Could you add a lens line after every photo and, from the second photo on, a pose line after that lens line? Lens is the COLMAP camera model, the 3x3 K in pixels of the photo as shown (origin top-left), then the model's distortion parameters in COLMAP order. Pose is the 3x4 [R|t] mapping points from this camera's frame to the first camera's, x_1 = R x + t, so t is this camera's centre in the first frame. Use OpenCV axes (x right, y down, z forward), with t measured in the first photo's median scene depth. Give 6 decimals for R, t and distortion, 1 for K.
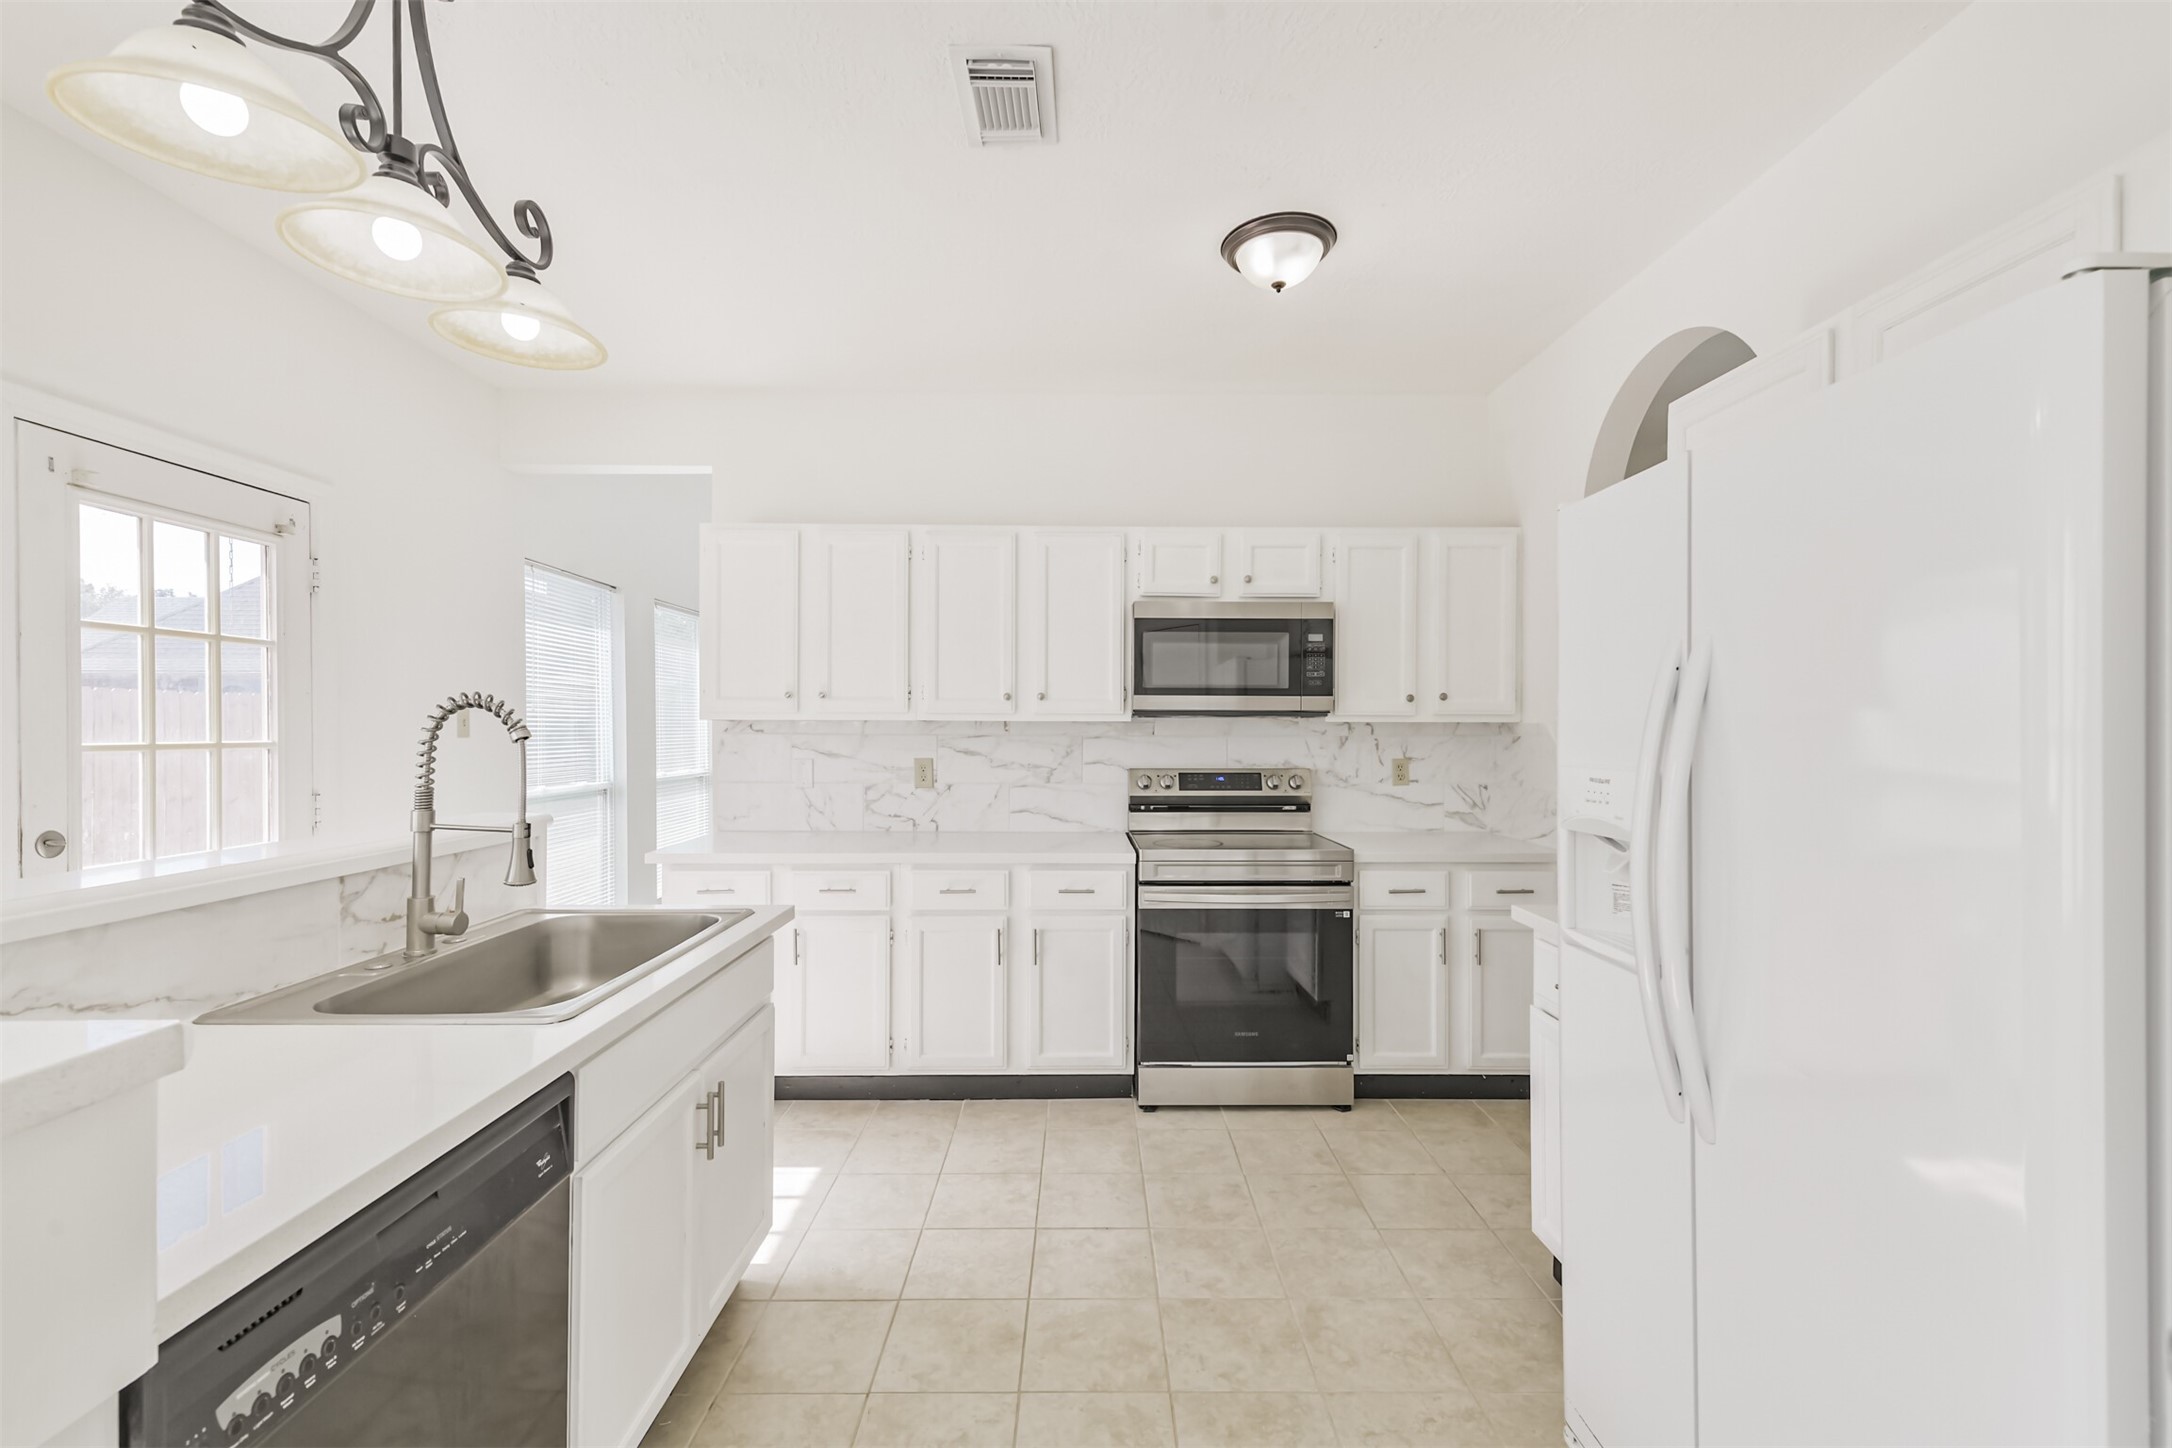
lens RADIAL K [[912.2, 0, 1083.6], [0, 912.2, 732.0], [0, 0, 1]] dist [0.011124, -0.002783]
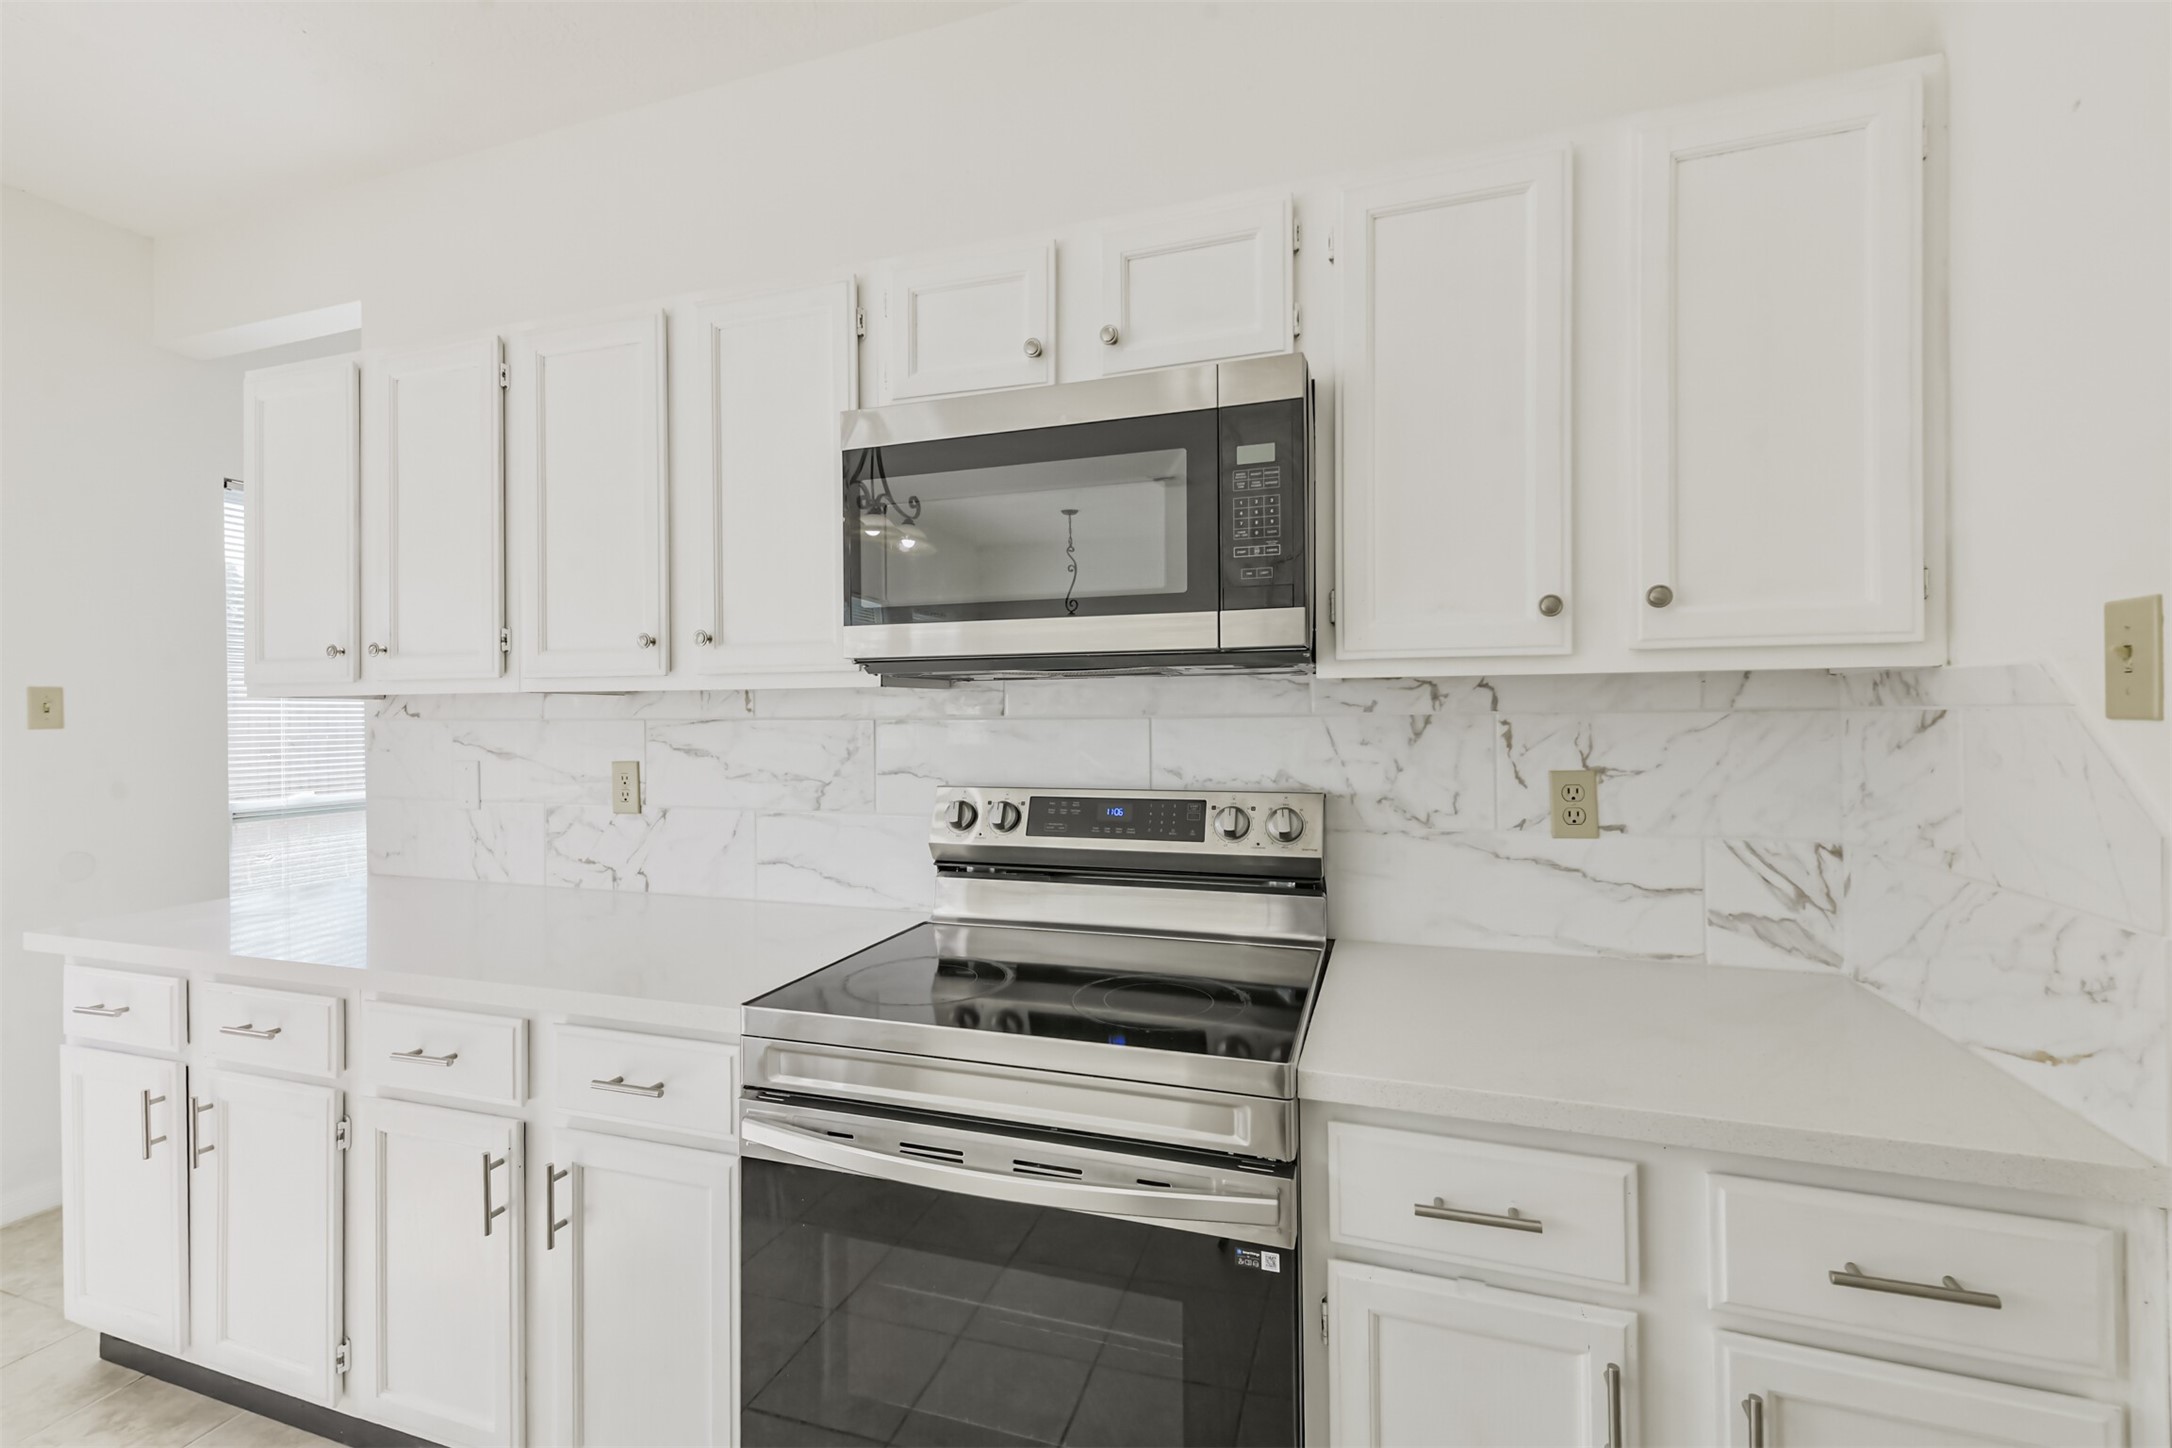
lens RADIAL K [[912.2, 0, 1093.3], [0, 912.2, 708.4], [0, 0, 1]] dist [0.011124, -0.002783]
pose [[0.944617, -0.012046, -0.327954, 0.287980], [0.010135, 0.999920, -0.007536, 0.003640], [0.328018, 0.003795, 0.944664, 0.572392]]
